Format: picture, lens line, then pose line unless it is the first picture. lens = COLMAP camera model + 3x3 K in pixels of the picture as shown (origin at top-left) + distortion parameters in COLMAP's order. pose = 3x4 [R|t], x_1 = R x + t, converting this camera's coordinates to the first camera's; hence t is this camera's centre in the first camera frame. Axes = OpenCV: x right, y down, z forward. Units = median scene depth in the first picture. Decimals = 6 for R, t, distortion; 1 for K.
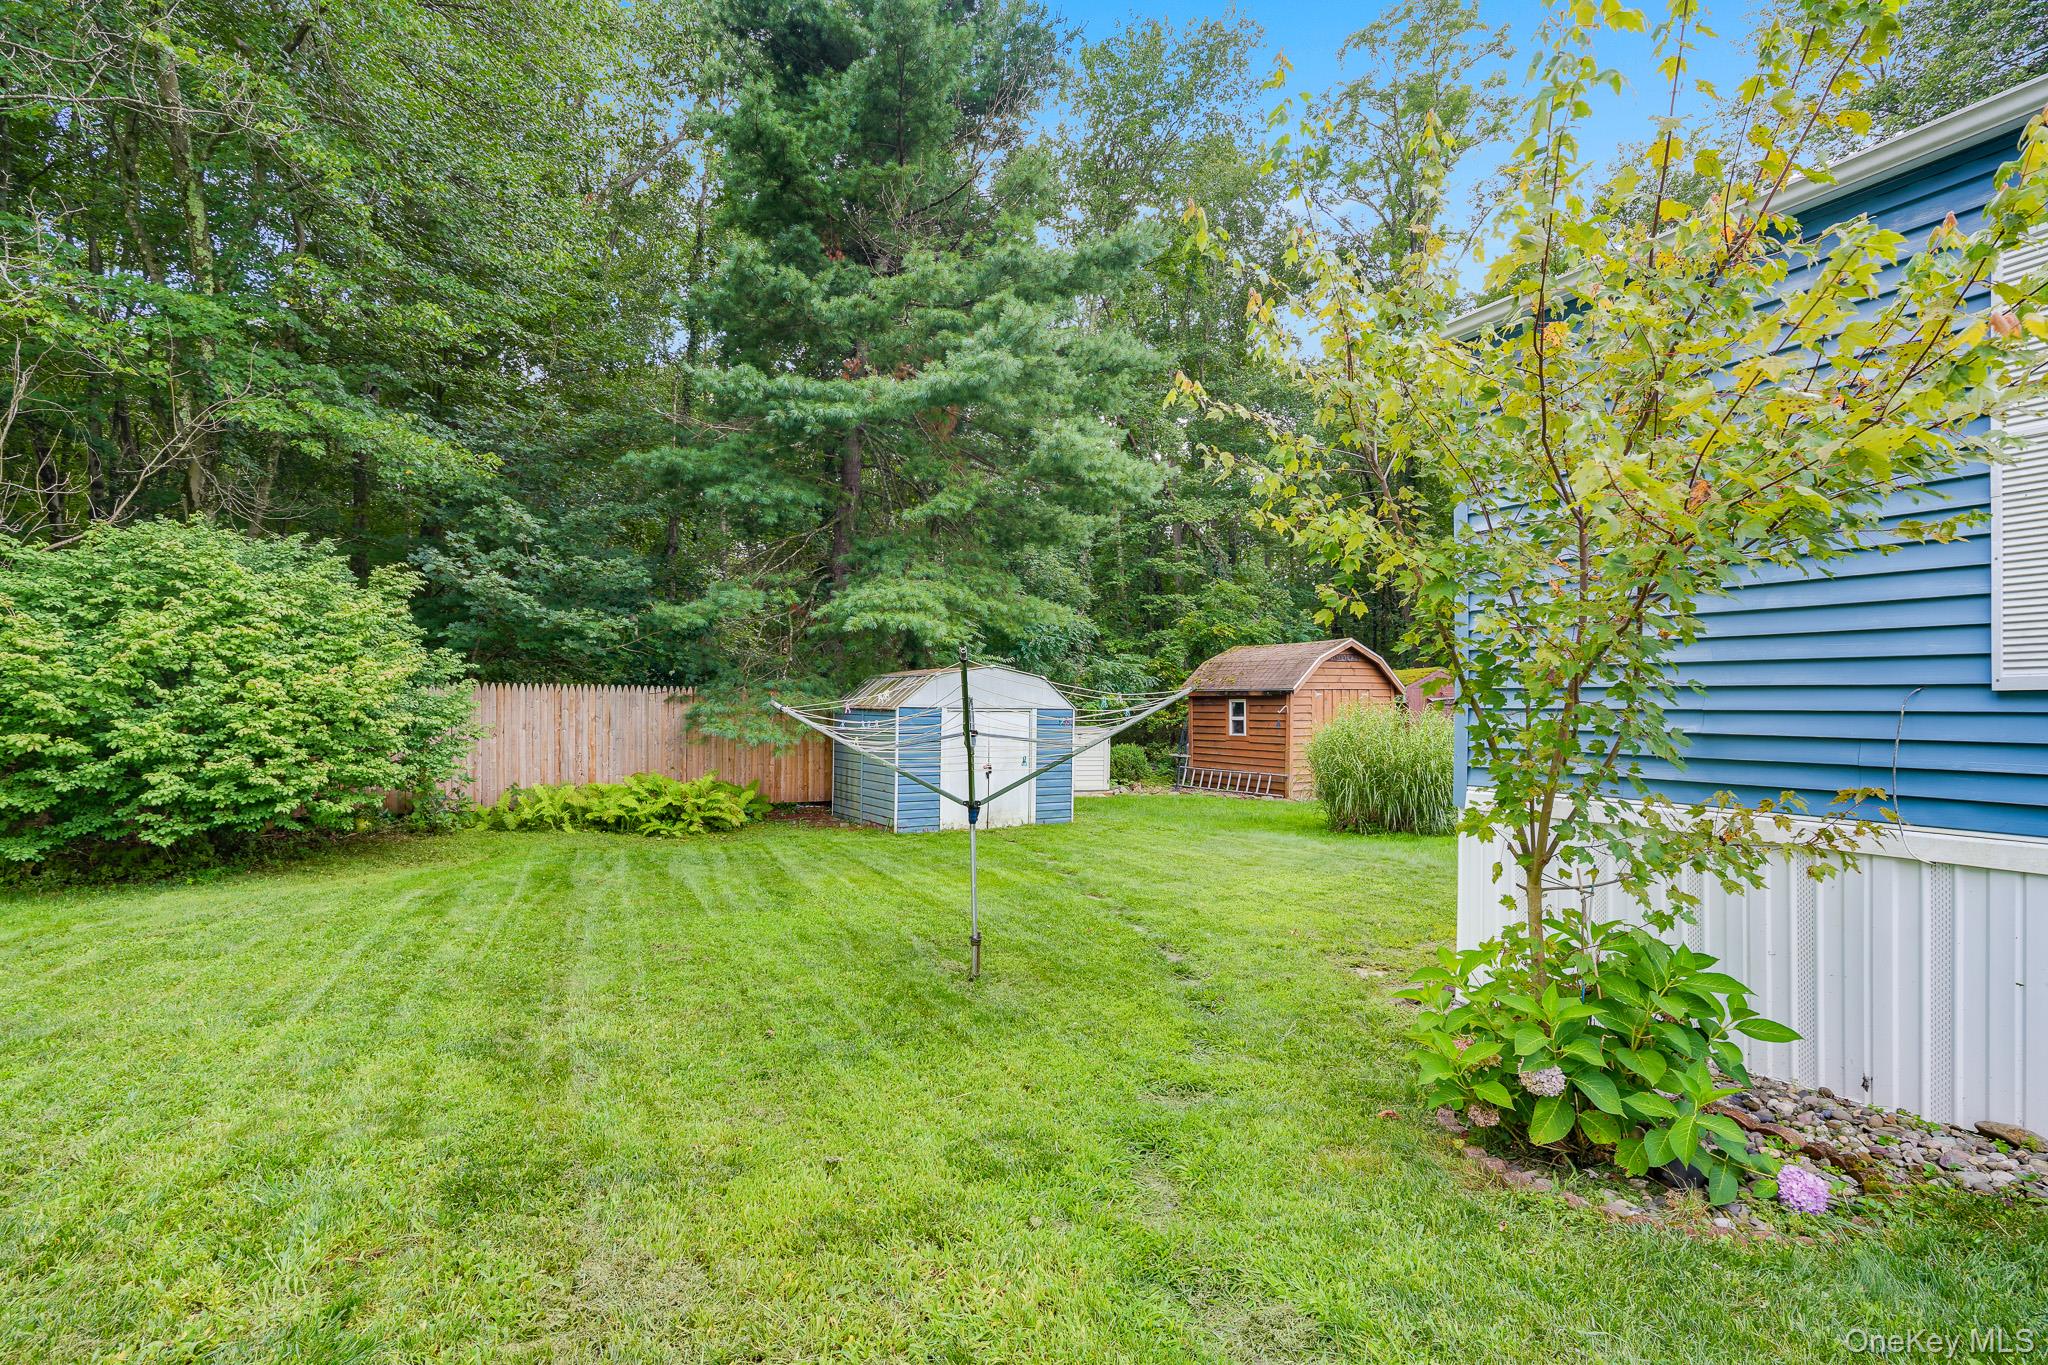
lens RADIAL K [[988.6, 0, 1024.0], [0, 988.6, 682.5], [0, 0, 1]] dist [-0.013294, 0.000230]
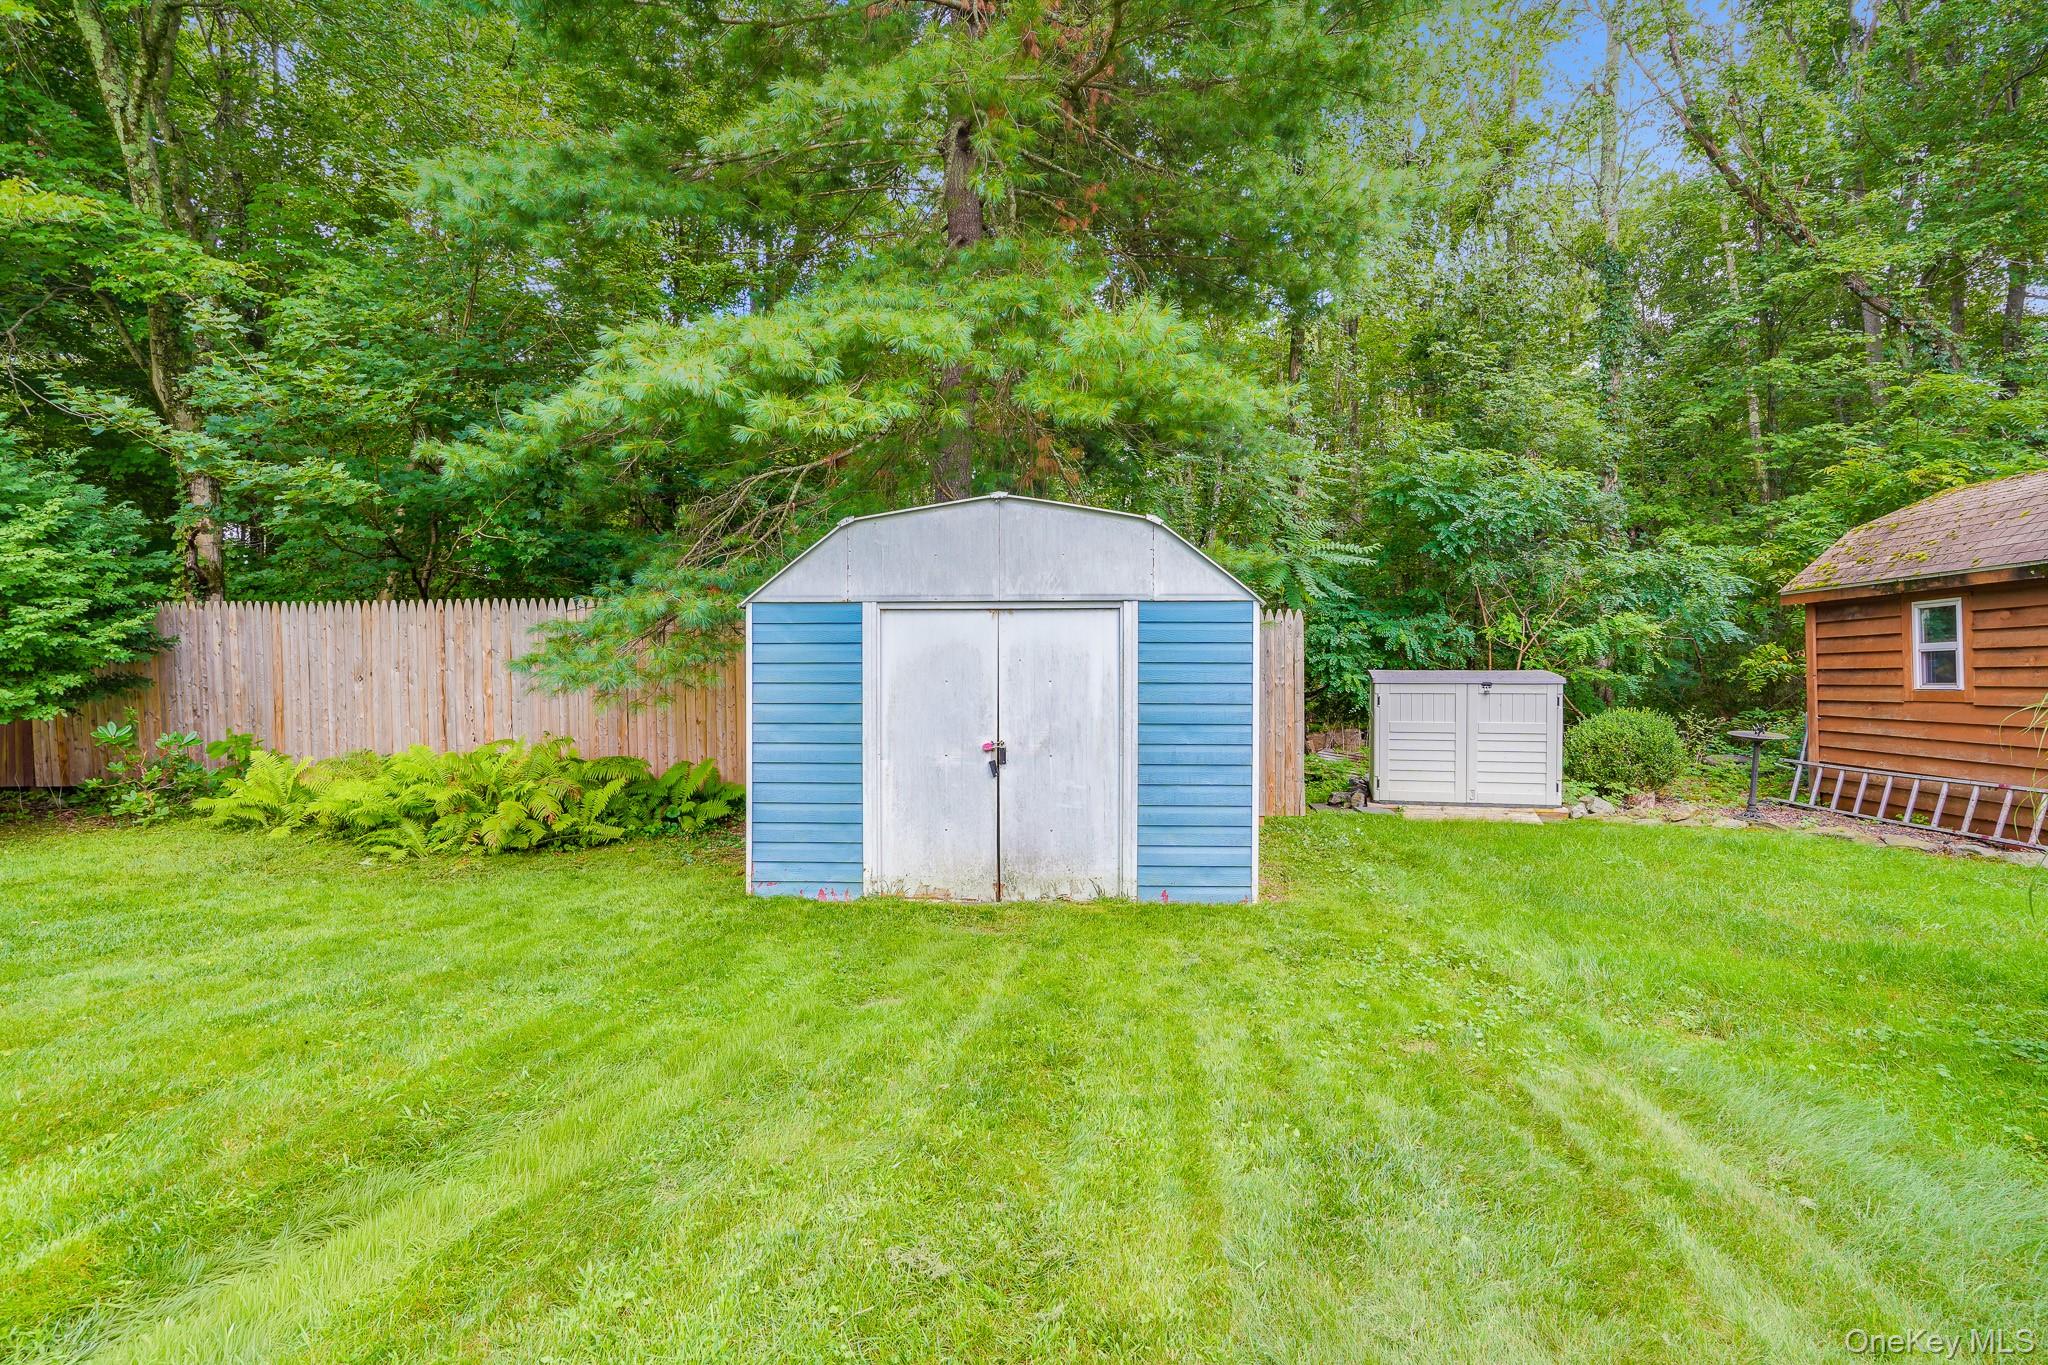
lens RADIAL K [[988.6, 0, 1024.0], [0, 988.6, 682.5], [0, 0, 1]] dist [-0.013294, 0.000230]
pose [[0.820354, -0.006652, -0.571817, 0.138917], [0.022118, 0.999553, 0.020104, 0.034755], [0.571428, -0.029140, 0.820135, 0.463181]]
